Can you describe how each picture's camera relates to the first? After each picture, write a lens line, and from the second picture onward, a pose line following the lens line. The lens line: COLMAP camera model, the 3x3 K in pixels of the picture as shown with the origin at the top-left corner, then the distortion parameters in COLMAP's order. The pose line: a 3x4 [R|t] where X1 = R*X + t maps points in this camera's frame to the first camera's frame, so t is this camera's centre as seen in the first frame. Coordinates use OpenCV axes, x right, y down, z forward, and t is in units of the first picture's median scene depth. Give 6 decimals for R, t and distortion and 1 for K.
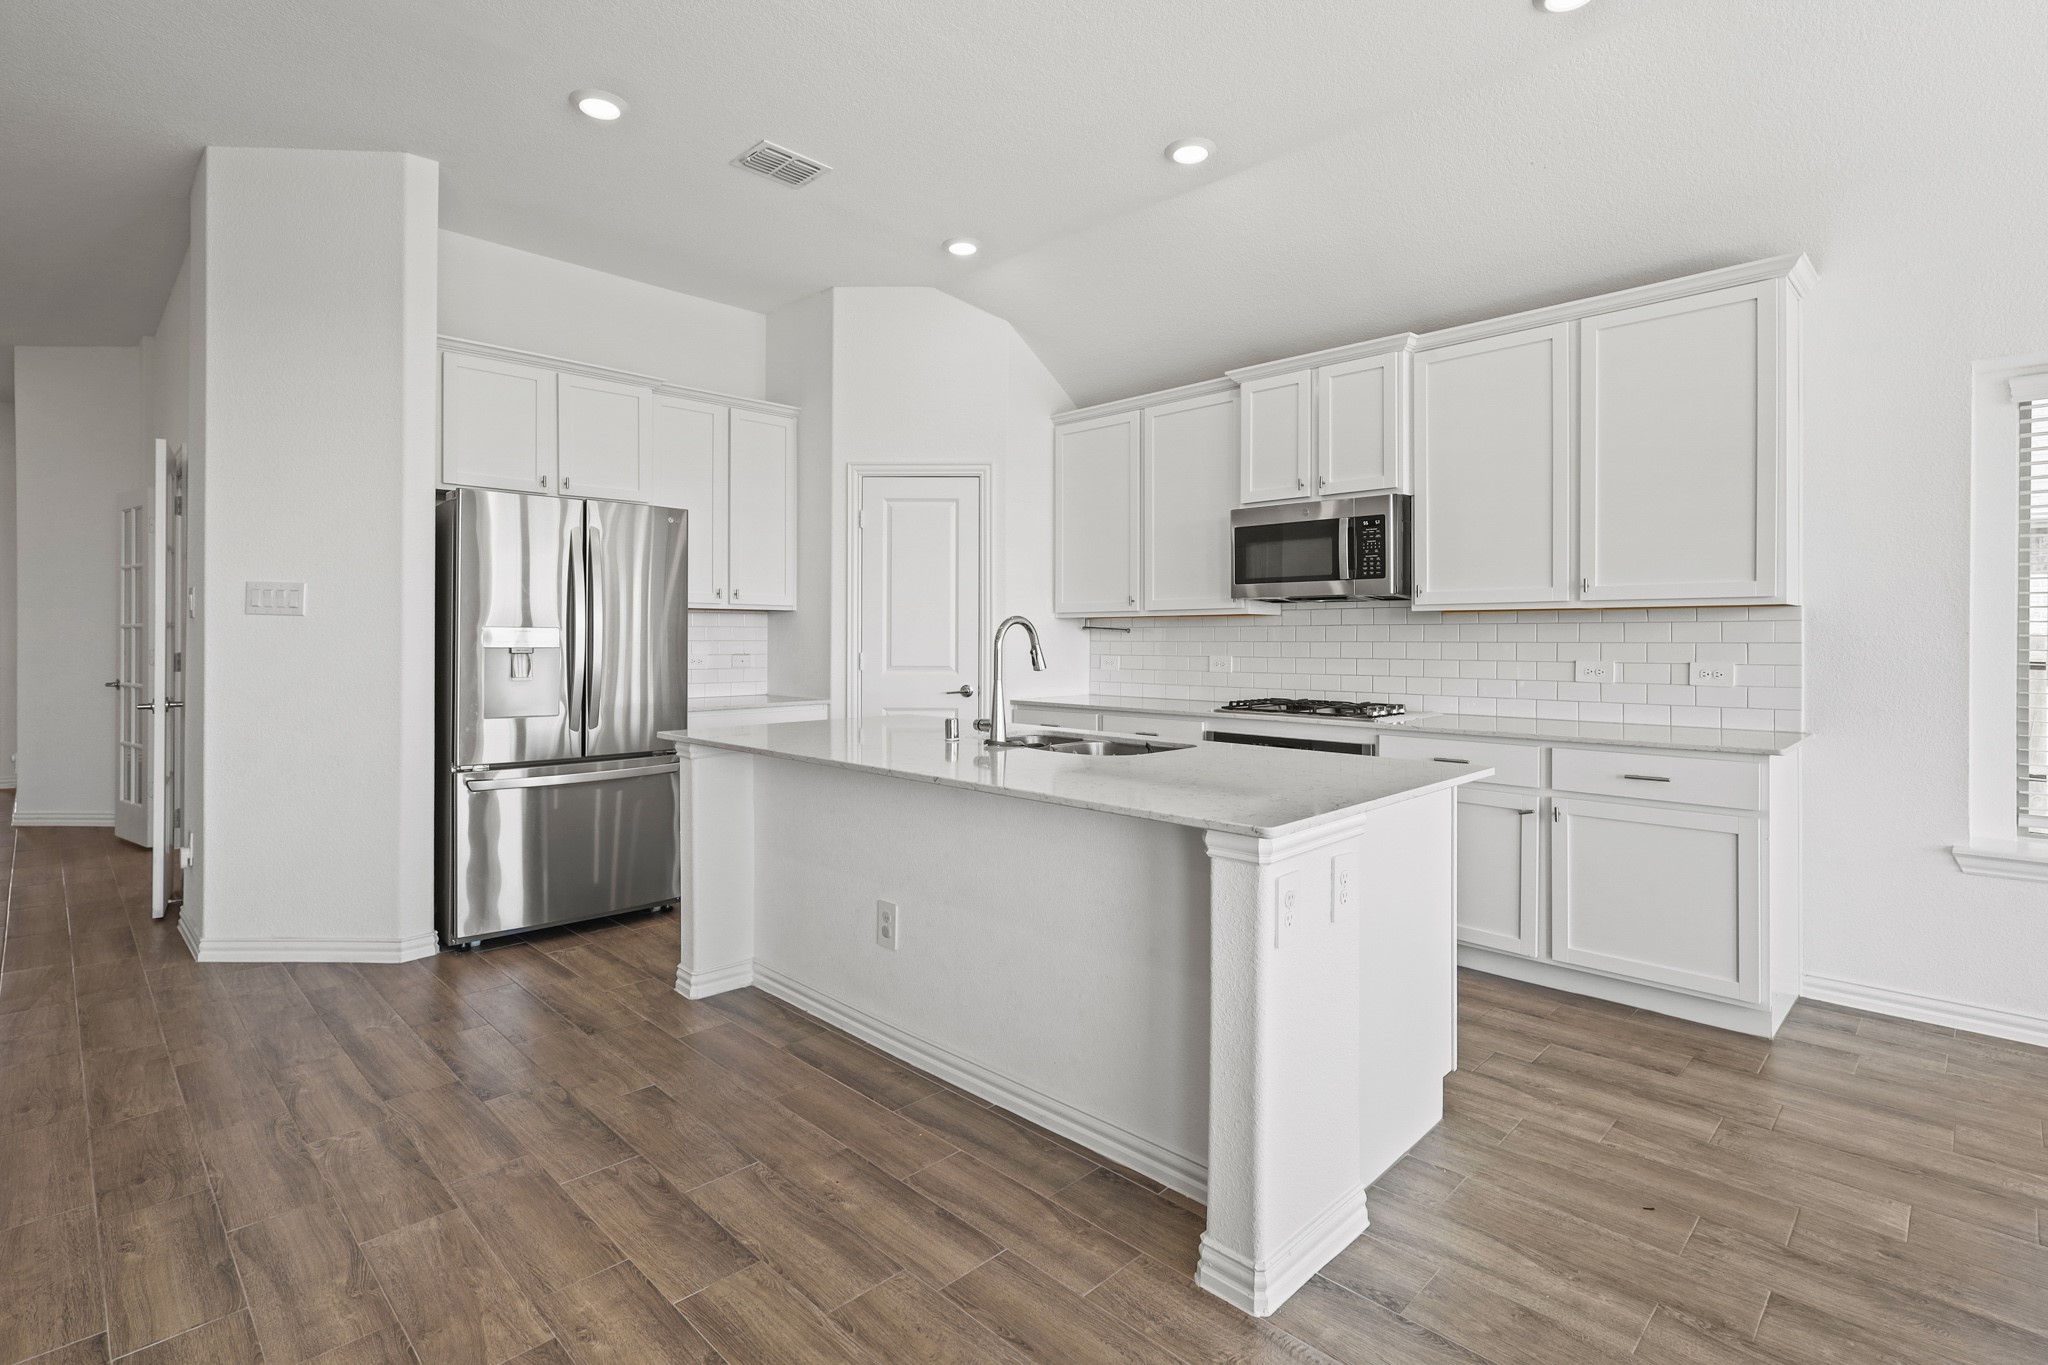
lens RADIAL K [[981.8, 0, 1030.6], [0, 981.8, 635.6], [0, 0, 1]] dist [0.001285, 0.000765]
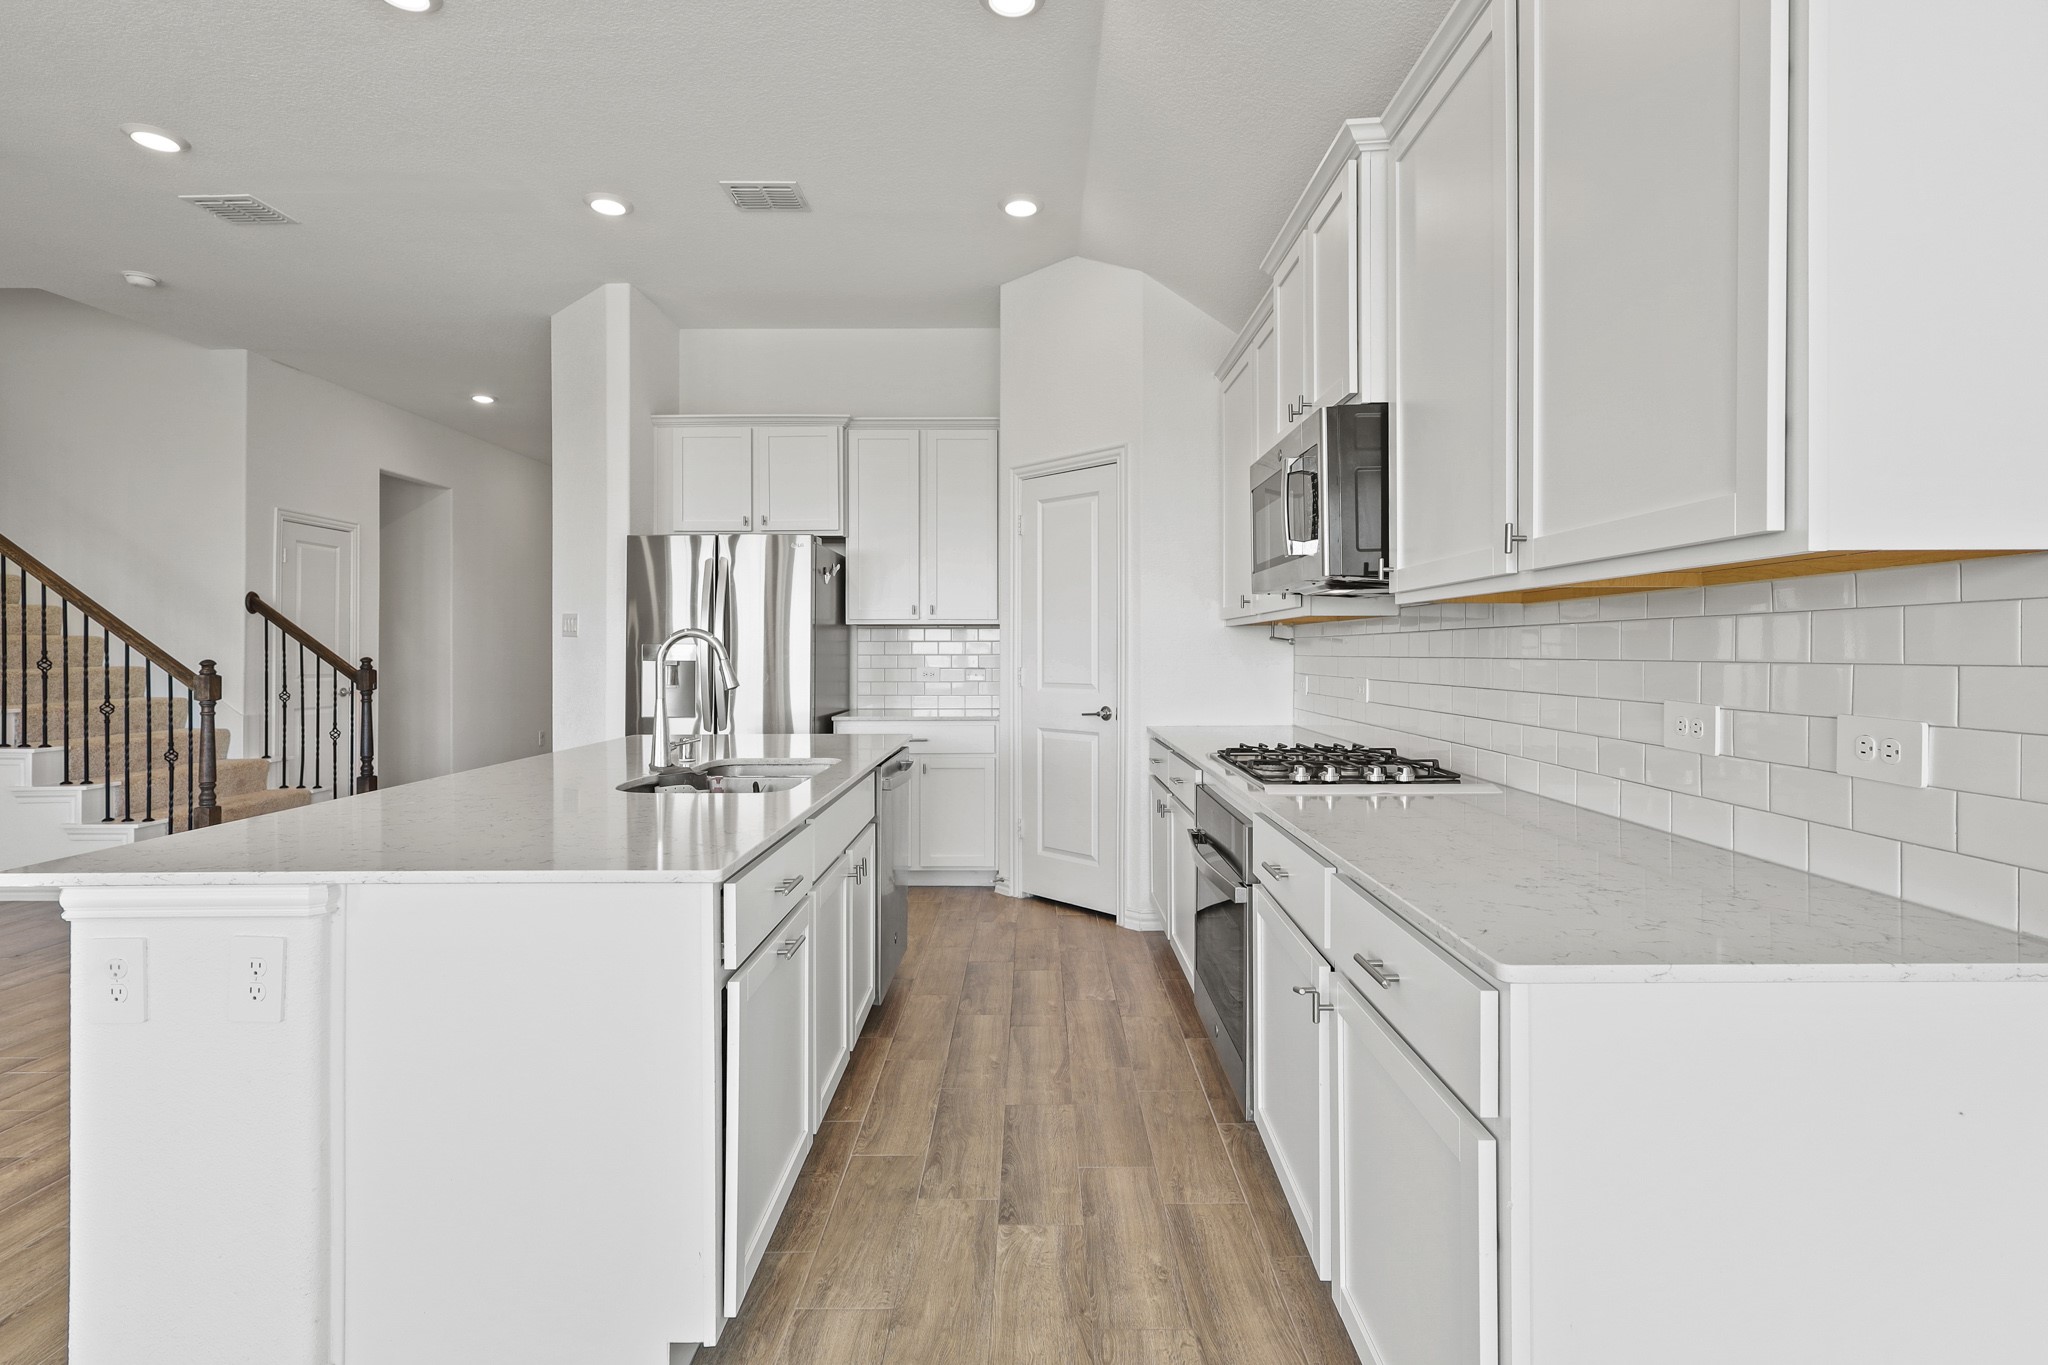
lens RADIAL K [[981.8, 0, 1037.3], [0, 981.8, 655.2], [0, 0, 1]] dist [0.001285, 0.000765]
pose [[0.698859, 0.000428, -0.715259, 0.916785], [0.004373, 0.999979, 0.004871, 0.001917], [0.715246, -0.006532, 0.698842, 0.632025]]
